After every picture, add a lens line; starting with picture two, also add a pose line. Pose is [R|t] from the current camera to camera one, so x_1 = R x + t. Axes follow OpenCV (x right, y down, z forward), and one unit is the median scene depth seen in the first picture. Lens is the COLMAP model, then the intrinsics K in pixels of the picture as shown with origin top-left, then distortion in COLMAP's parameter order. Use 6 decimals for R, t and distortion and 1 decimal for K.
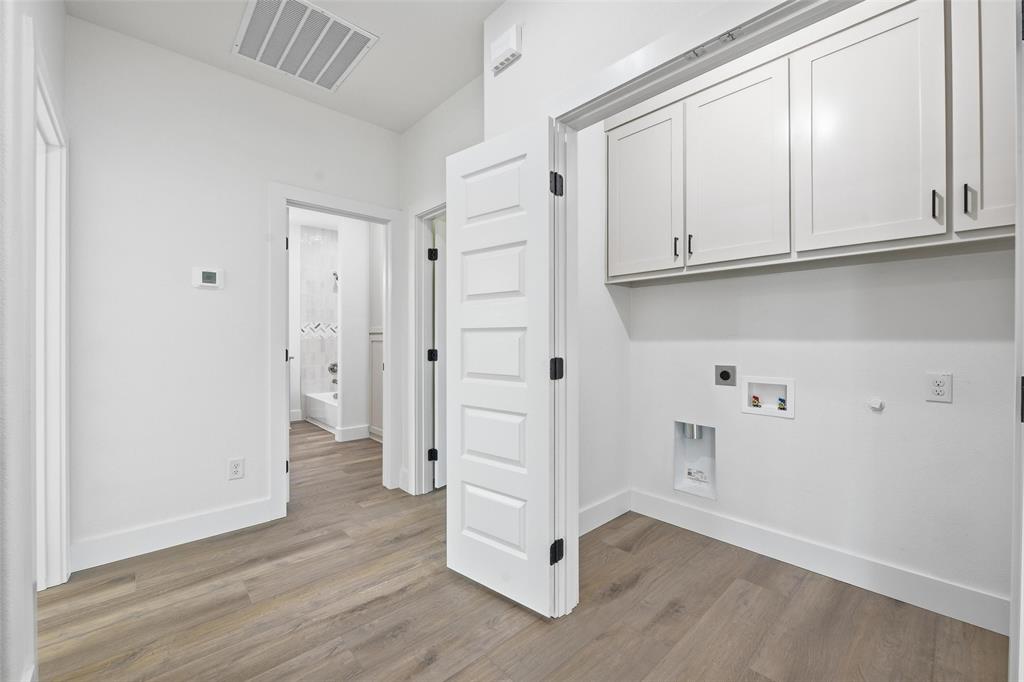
lens RADIAL K [[412.3, 0, 511.7], [0, 412.3, 340.7], [0, 0, 1]] dist [-0.007752, -0.000613]
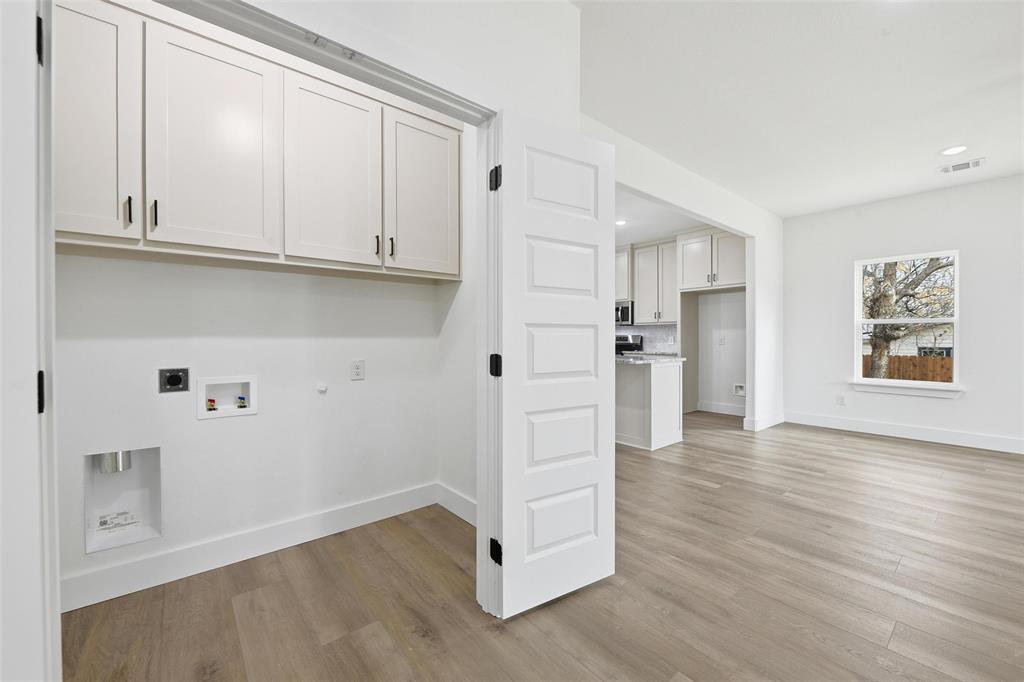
lens RADIAL K [[412.3, 0, 515.9], [0, 412.3, 339.4], [0, 0, 1]] dist [-0.007752, -0.000613]
pose [[0.050077, -0.007332, 0.998718, -0.304848], [0.005420, 0.999960, 0.007070, -0.000060], [-0.998731, 0.005059, 0.050115, 0.298948]]
